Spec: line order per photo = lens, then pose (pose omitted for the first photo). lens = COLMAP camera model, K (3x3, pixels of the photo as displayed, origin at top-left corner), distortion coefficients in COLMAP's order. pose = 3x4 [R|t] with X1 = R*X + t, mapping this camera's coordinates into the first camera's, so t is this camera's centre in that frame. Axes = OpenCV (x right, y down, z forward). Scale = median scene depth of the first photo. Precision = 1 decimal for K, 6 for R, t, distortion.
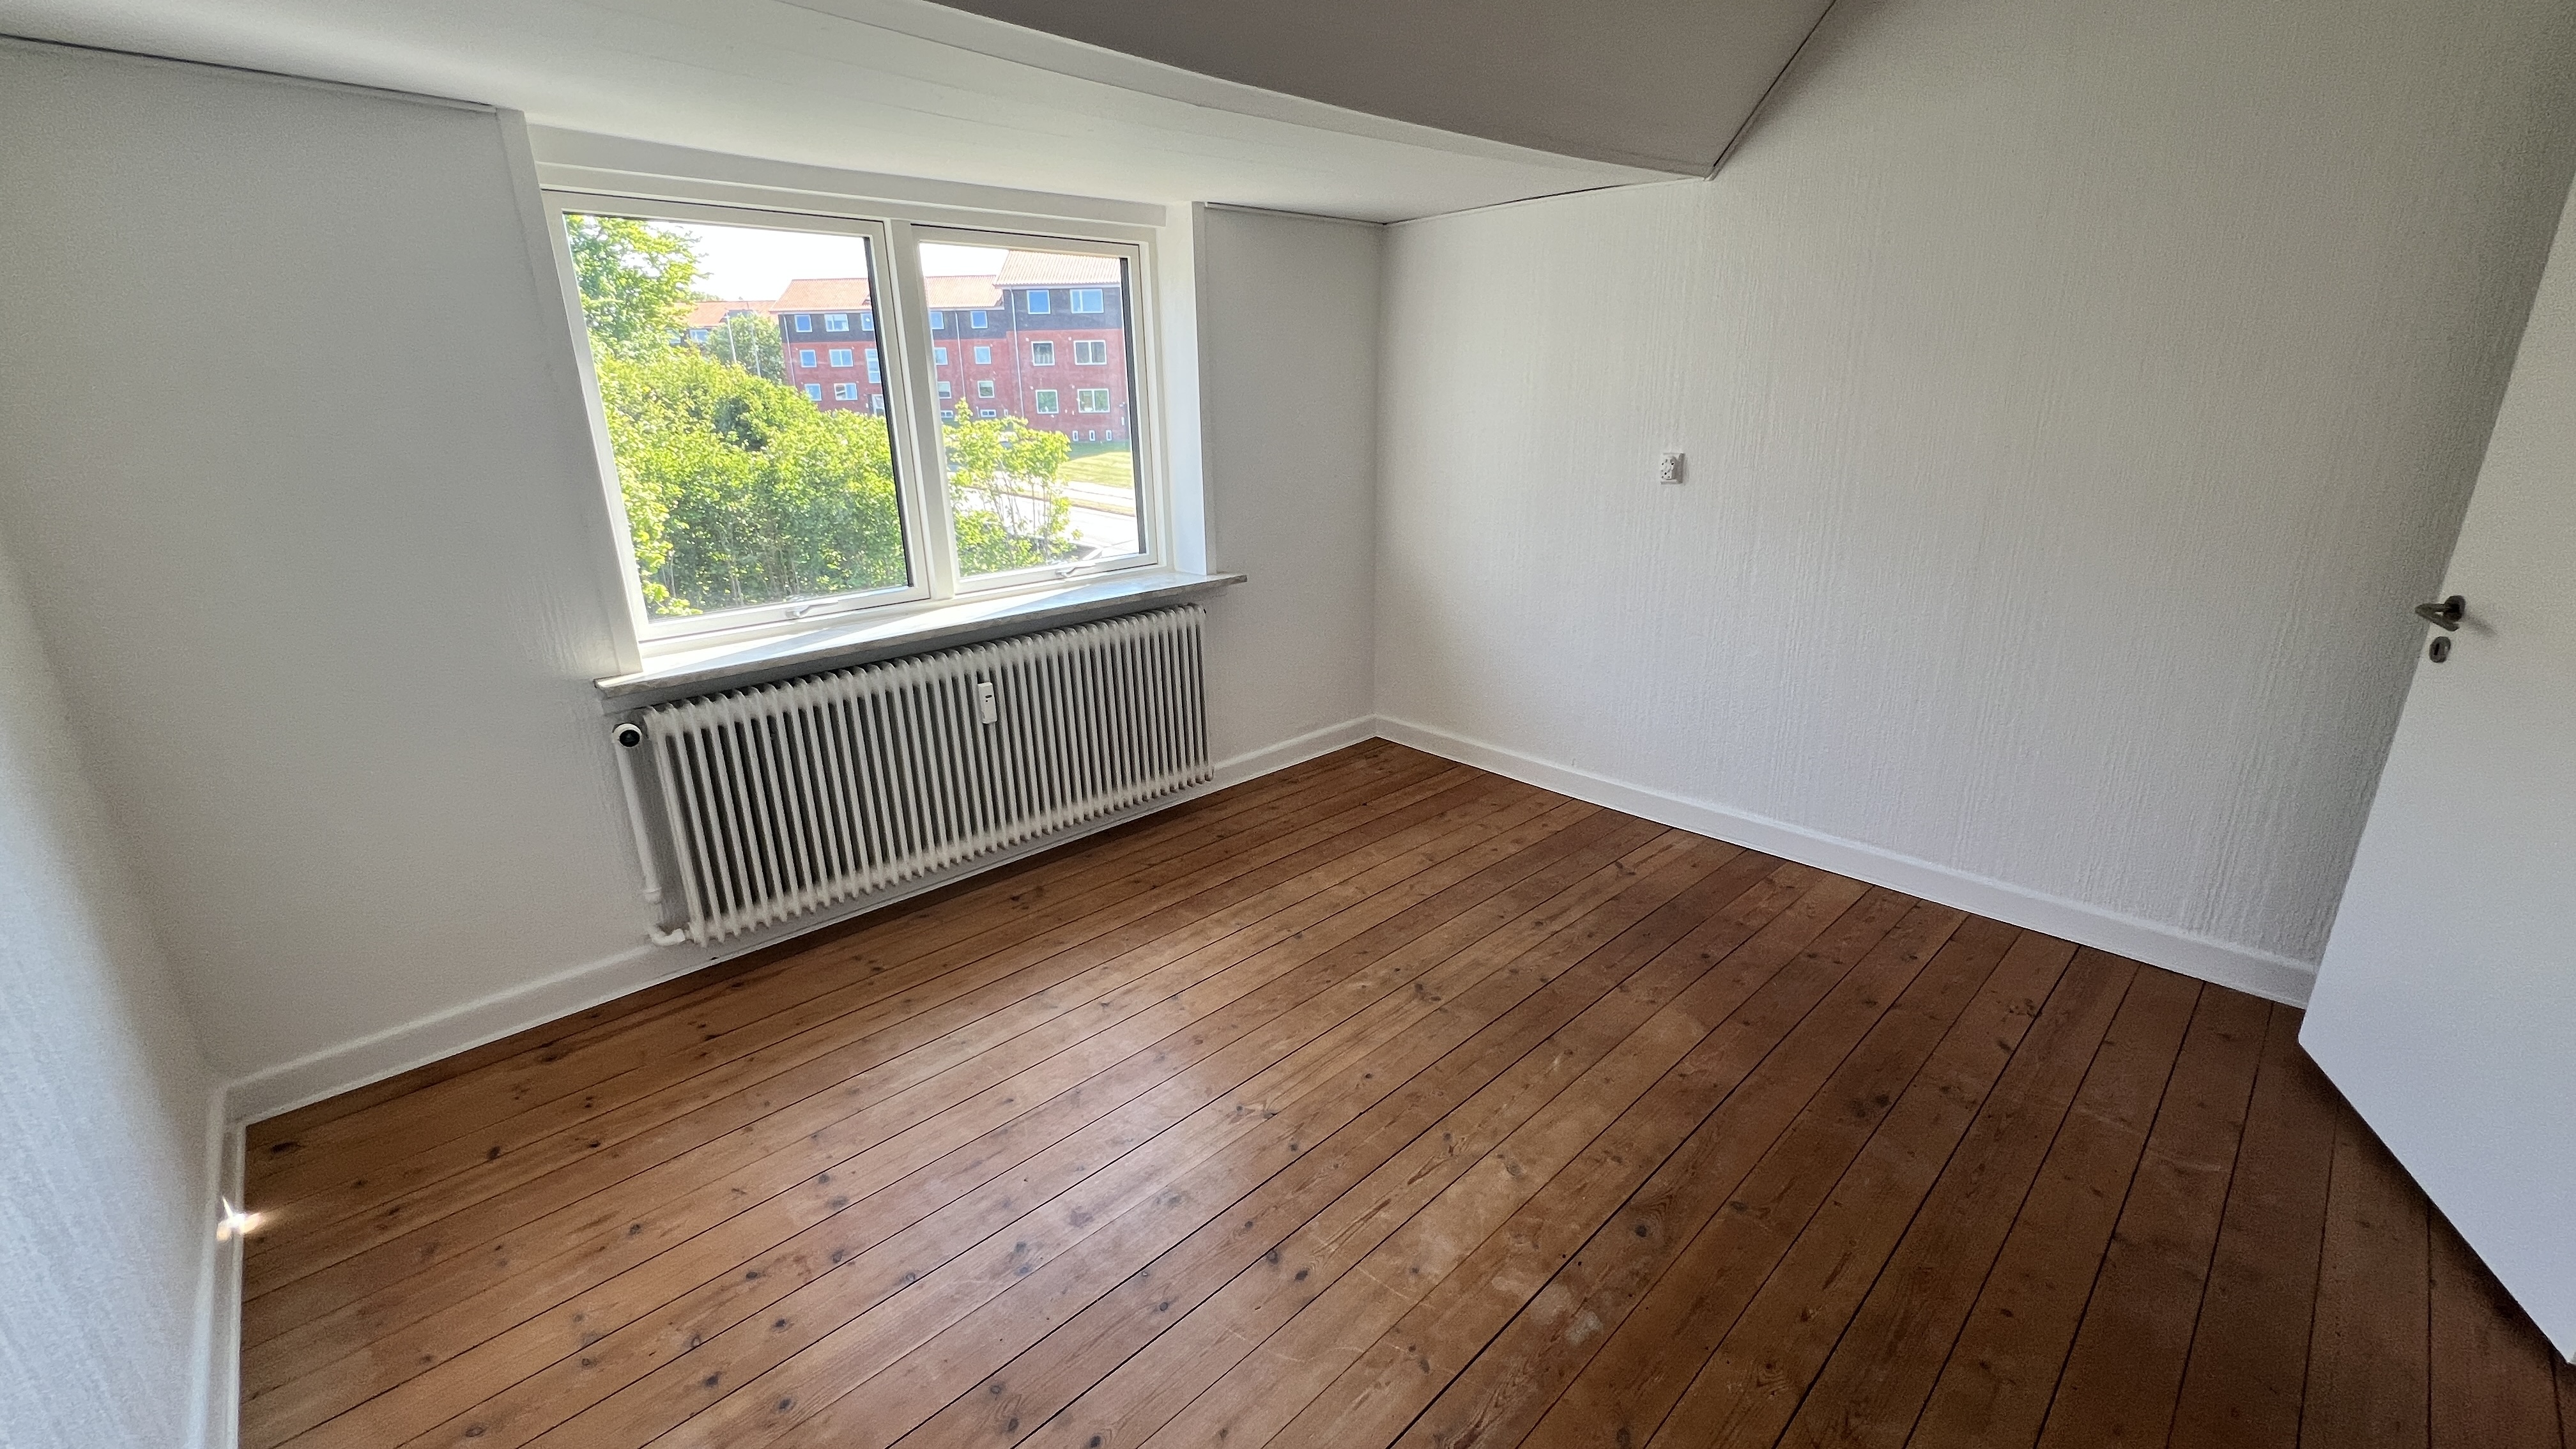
lens RADIAL K [[1006.3, 0, 1262.7], [0, 1006.3, 729.8], [0, 0, 1]] dist [-0.001034, -0.000301]
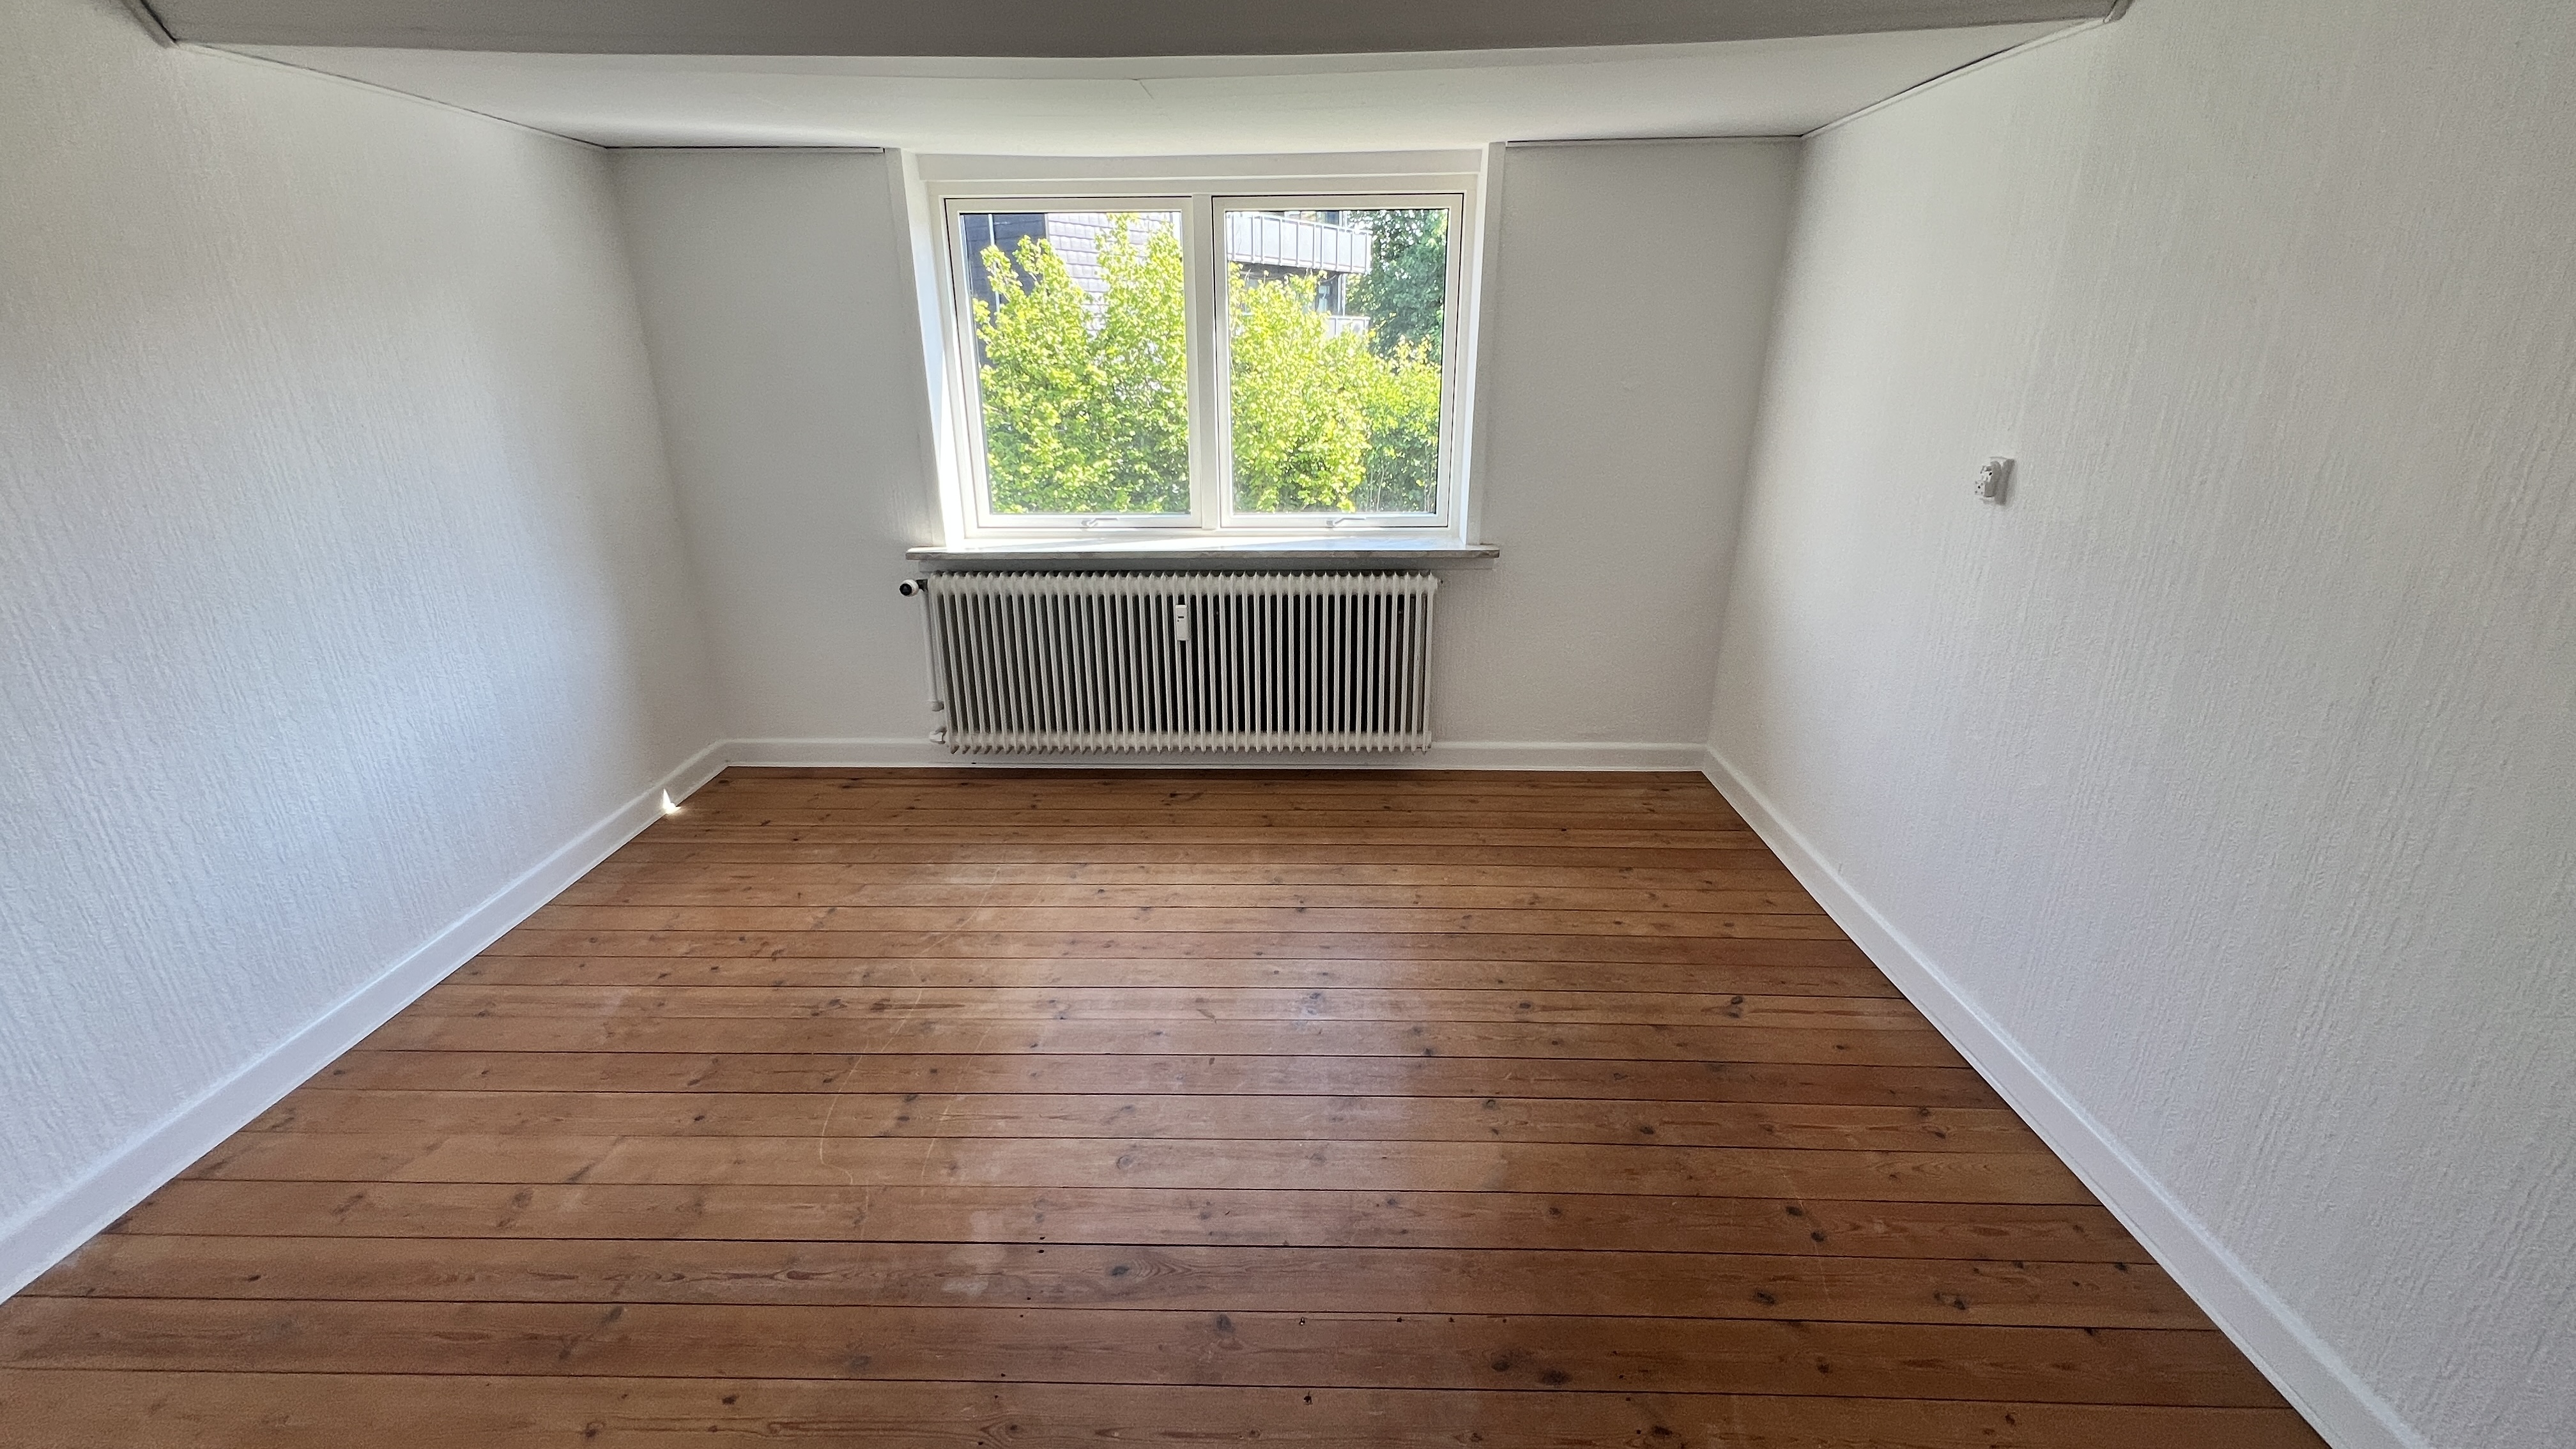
lens RADIAL K [[1000.0, 0, 1283.1], [0, 1000.0, 726.4], [0, 0, 1]] dist [-0.002057, -0.000011]
pose [[0.724233, 0.258556, -0.639246, 0.556913], [-0.226920, 0.964771, 0.133133, -0.088679], [0.651148, 0.048638, 0.757390, 0.214958]]
